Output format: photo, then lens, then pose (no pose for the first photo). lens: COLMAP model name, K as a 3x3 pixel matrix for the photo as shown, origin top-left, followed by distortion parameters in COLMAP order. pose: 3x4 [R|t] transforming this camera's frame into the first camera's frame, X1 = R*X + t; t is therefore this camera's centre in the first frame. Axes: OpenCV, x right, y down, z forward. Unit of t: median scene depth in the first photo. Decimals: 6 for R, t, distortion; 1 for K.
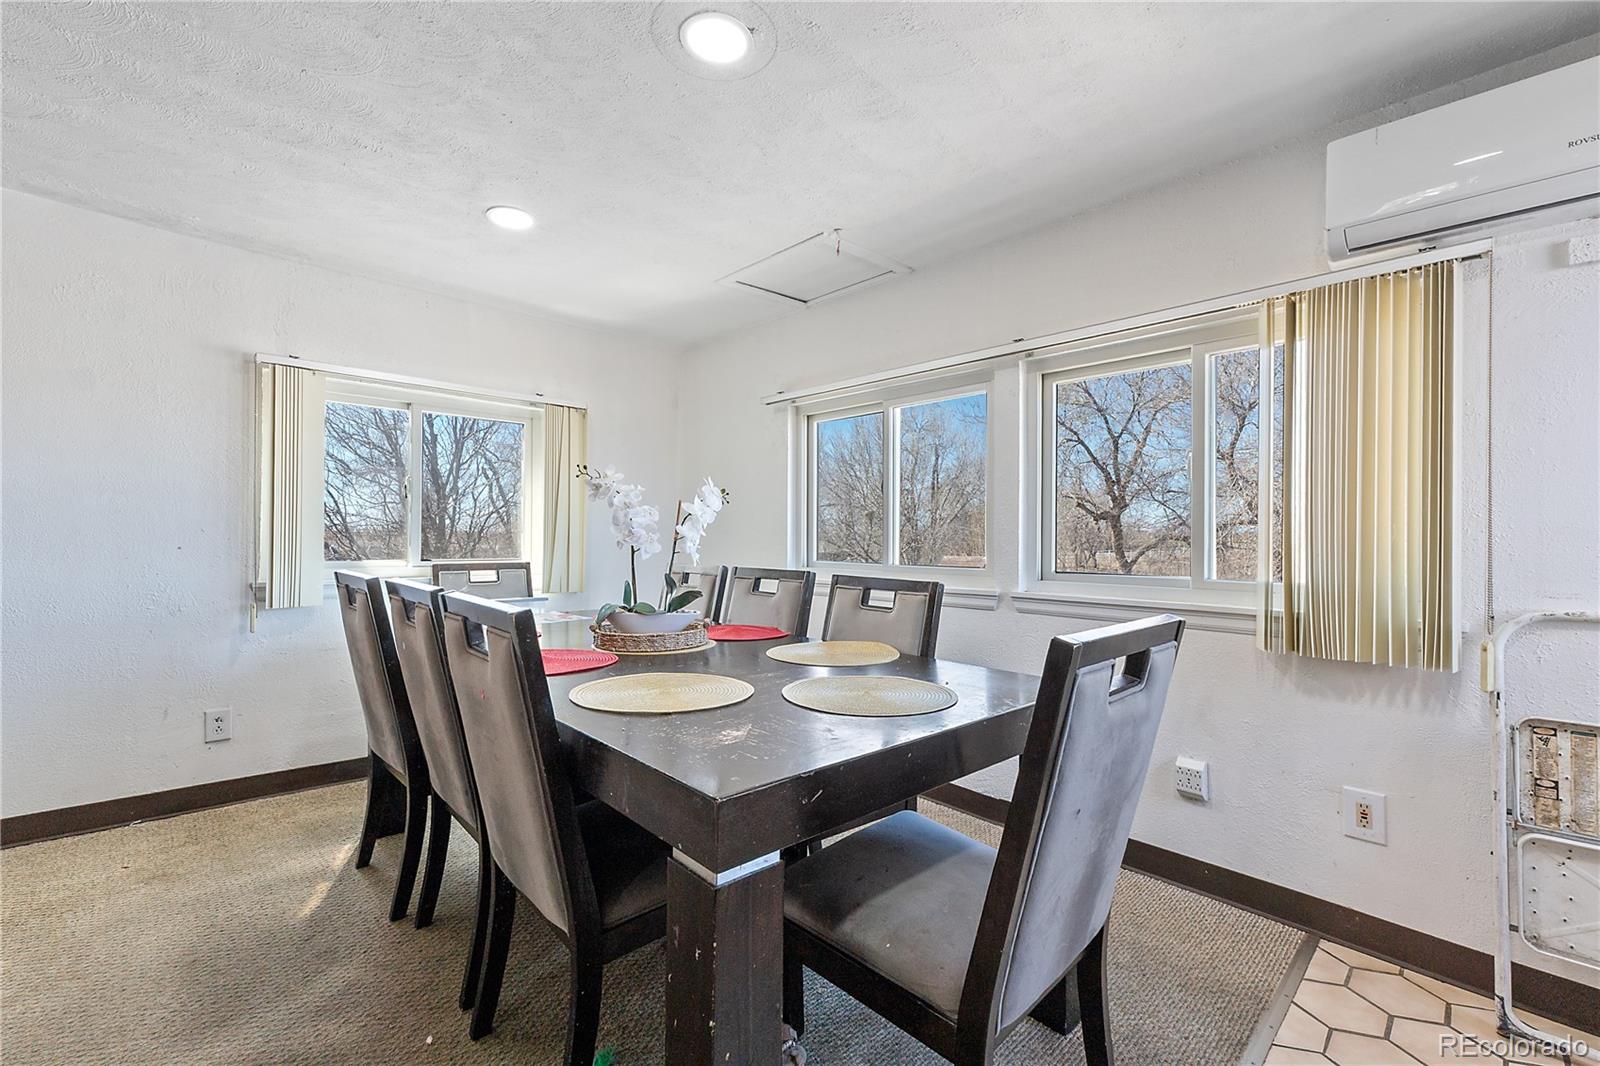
lens RADIAL K [[682.5, 0, 770.7], [0, 682.5, 534.2], [0, 0, 1]] dist [0.002242, -0.000073]
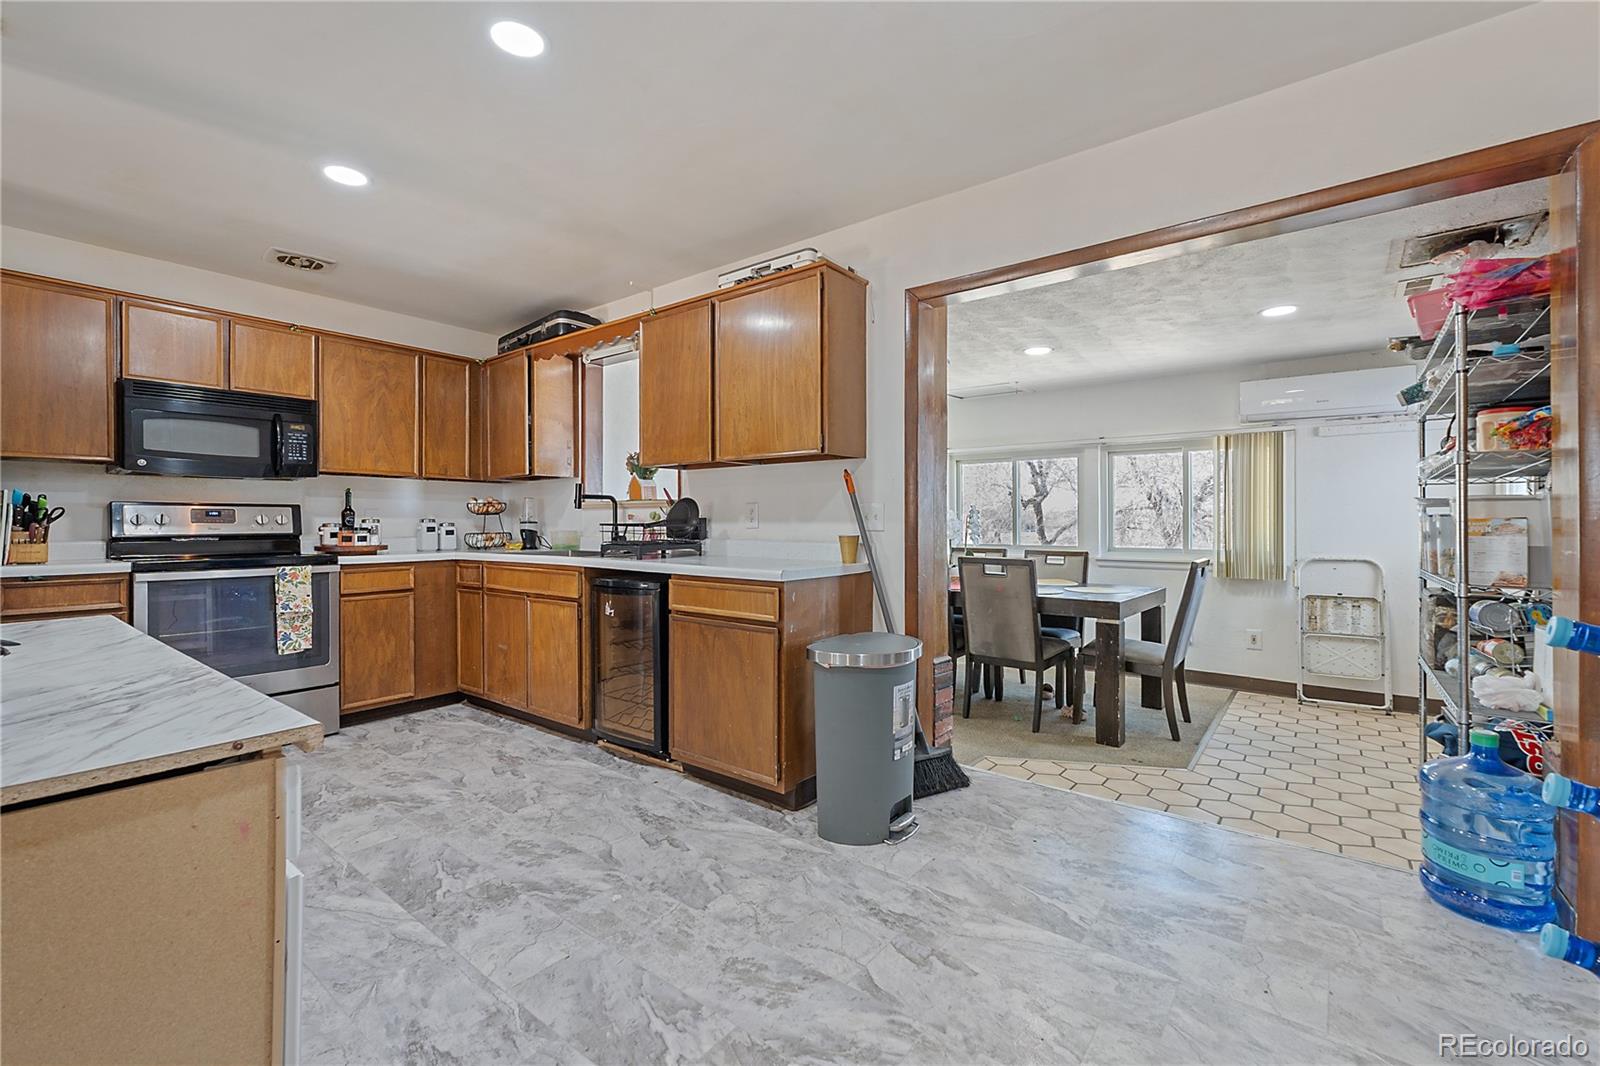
lens RADIAL K [[682.5, 0, 788.5], [0, 682.5, 520.5], [0, 0, 1]] dist [0.002242, -0.000073]
pose [[0.987730, -0.008607, 0.155934, -1.302251], [0.007808, 0.999953, 0.005738, -0.065469], [-0.155976, -0.004450, 0.987751, -1.306648]]
